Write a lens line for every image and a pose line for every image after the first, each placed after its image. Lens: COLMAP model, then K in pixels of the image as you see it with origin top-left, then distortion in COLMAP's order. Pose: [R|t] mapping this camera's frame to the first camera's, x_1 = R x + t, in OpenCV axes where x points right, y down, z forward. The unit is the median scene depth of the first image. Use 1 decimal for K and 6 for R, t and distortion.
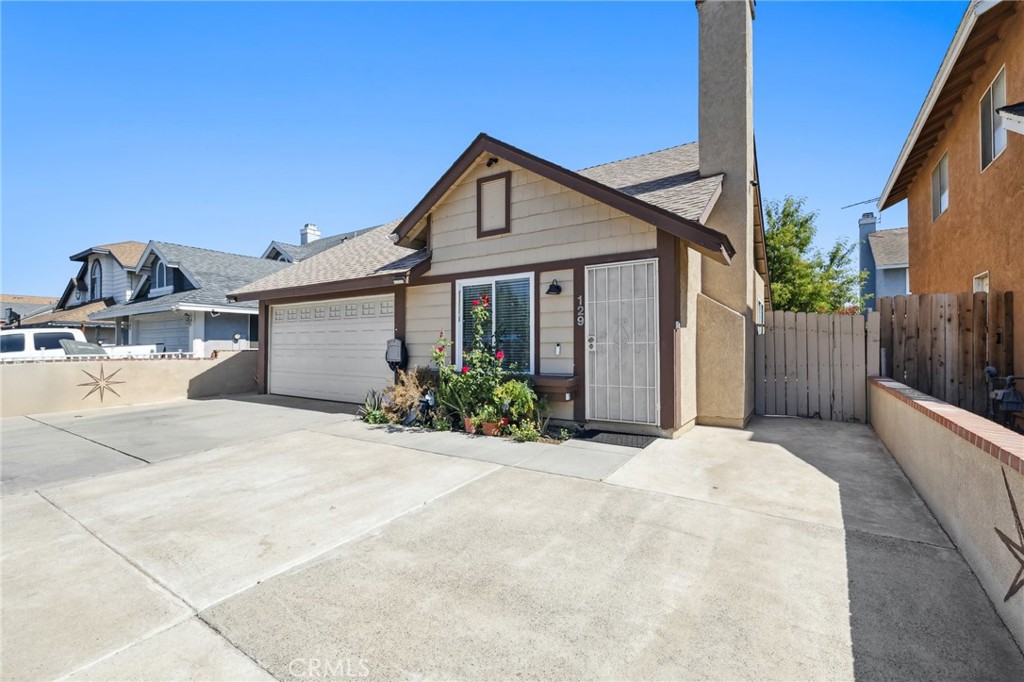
lens RADIAL K [[447.3, 0, 513.6], [0, 447.3, 343.6], [0, 0, 1]] dist [0.000257, 0.000471]
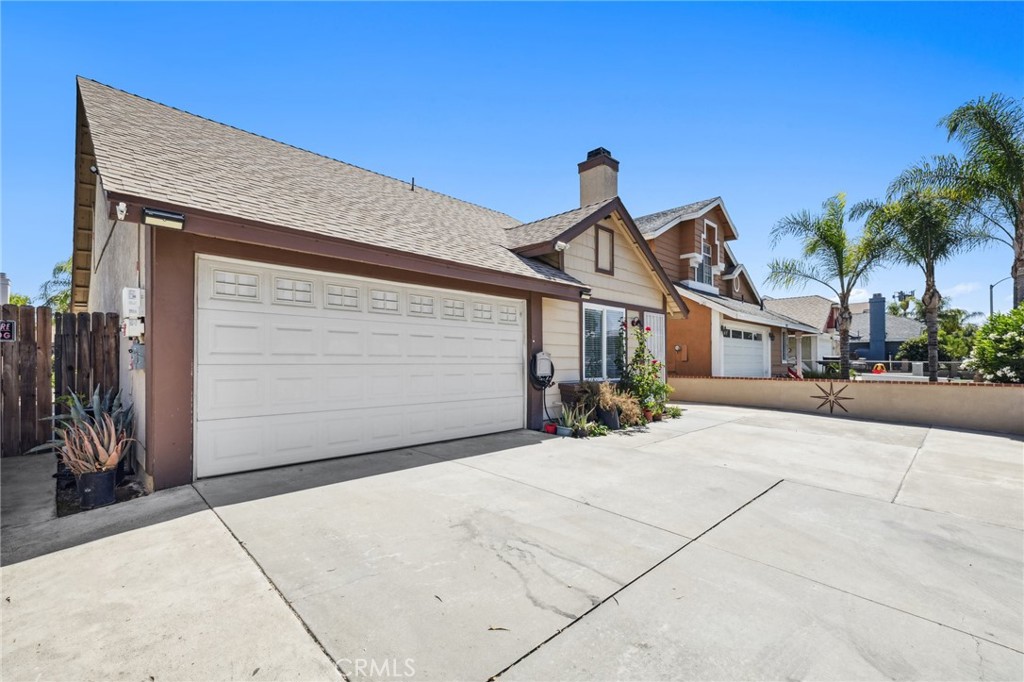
lens RADIAL K [[447.3, 0, 507.4], [0, 447.3, 345.5], [0, 0, 1]] dist [0.000257, 0.000471]
pose [[0.190371, 0.022760, 0.981448, -1.389980], [-0.023399, 0.999552, -0.018641, -0.005539], [-0.981433, -0.019416, 0.190819, 1.047301]]
